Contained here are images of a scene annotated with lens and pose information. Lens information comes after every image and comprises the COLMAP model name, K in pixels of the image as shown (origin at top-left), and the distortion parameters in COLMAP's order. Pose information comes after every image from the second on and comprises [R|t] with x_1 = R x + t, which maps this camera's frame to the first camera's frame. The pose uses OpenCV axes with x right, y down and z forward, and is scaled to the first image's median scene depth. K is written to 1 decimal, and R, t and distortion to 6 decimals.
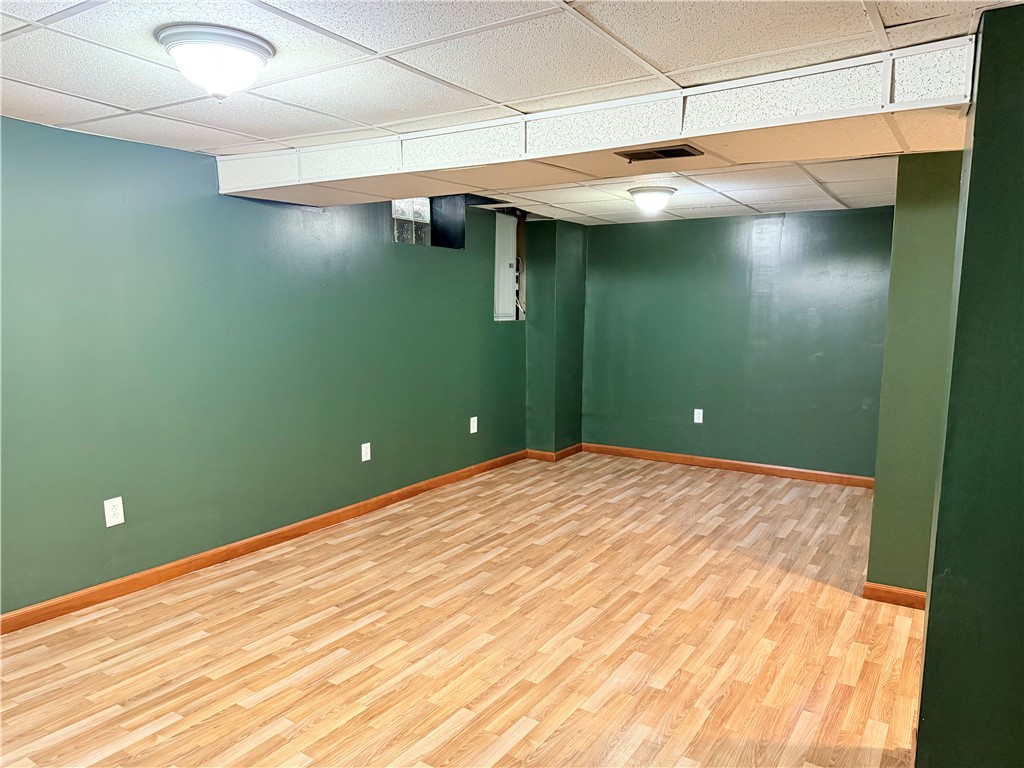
lens RADIAL K [[714.1, 0, 512.1], [0, 714.1, 384.8], [0, 0, 1]] dist [-0.005776, -0.003905]
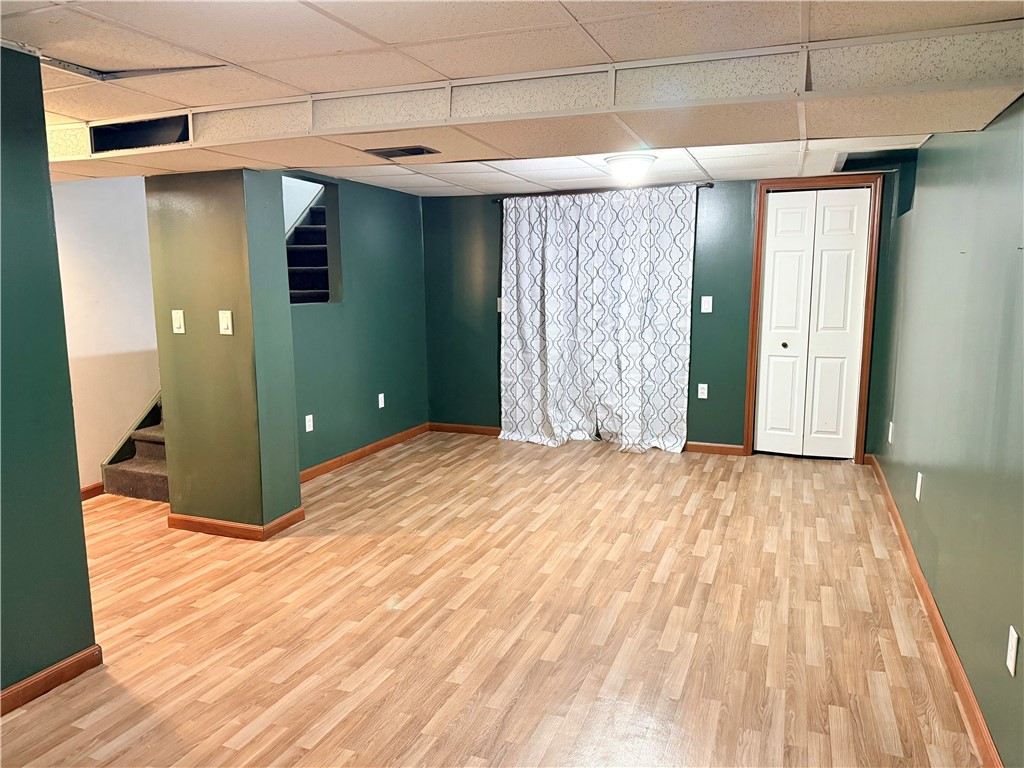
lens RADIAL K [[714.1, 0, 512.6], [0, 714.1, 383.9], [0, 0, 1]] dist [-0.005776, -0.003905]
pose [[-0.980134, 0.018588, -0.197466, 0.221116], [-0.033505, 0.965773, 0.257216, -0.213707], [0.195488, 0.258722, -0.945964, 1.851739]]
